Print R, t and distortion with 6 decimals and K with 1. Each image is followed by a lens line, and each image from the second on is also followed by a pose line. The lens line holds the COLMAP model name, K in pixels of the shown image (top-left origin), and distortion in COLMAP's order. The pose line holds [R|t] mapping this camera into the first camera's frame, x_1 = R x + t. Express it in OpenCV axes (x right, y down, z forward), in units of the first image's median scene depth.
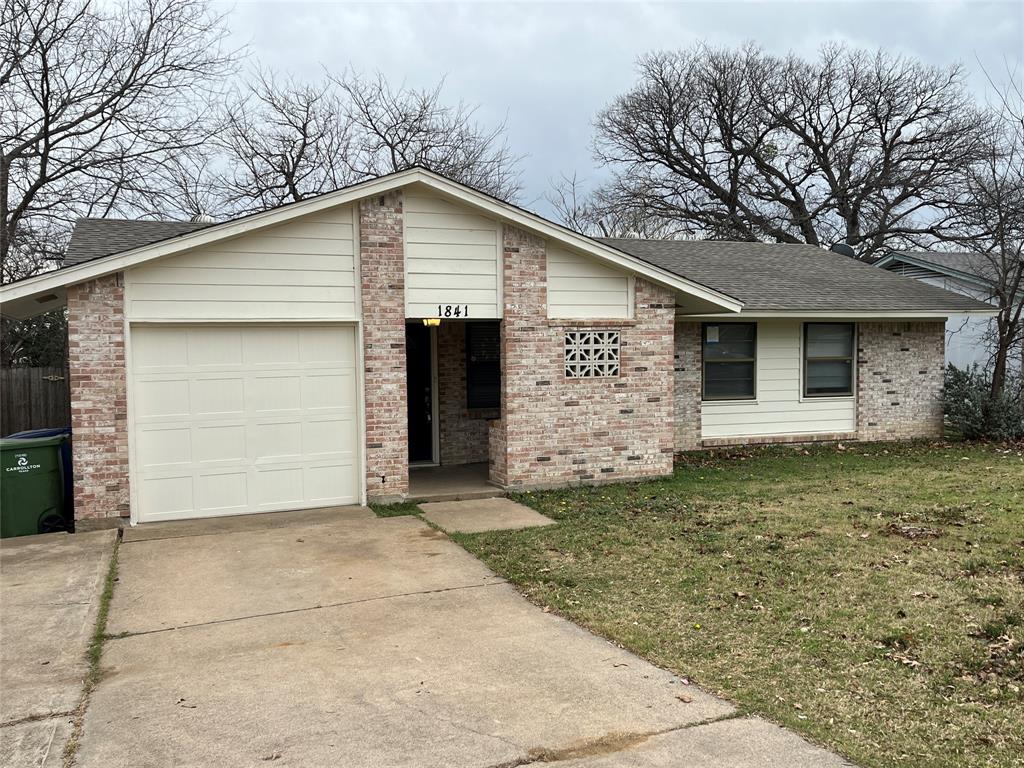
lens RADIAL K [[894.6, 0, 512.0], [0, 894.6, 384.0], [0, 0, 1]] dist [0.085361, -0.014858]
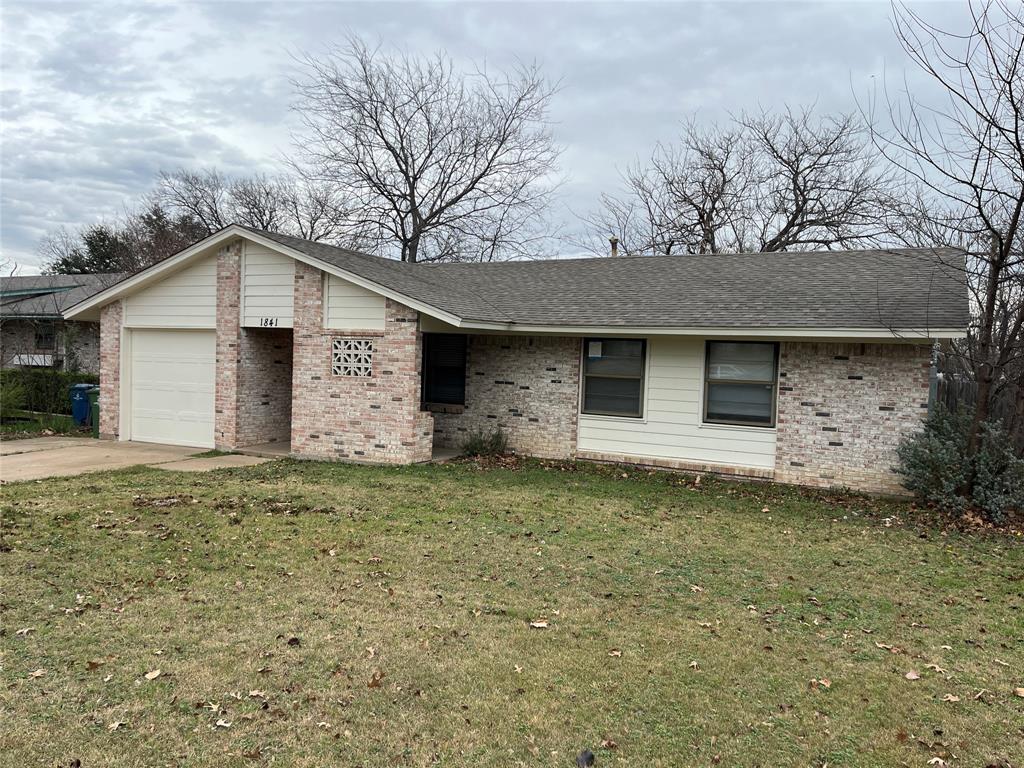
lens RADIAL K [[782.0, 0, 512.0], [0, 782.0, 384.0], [0, 0, 1]] dist [0.061689, -0.001158]
pose [[0.664572, 0.061162, -0.744717, 1.047579], [-0.071657, 0.997268, 0.017958, -0.032505], [0.743781, 0.041430, 0.667139, 0.436153]]
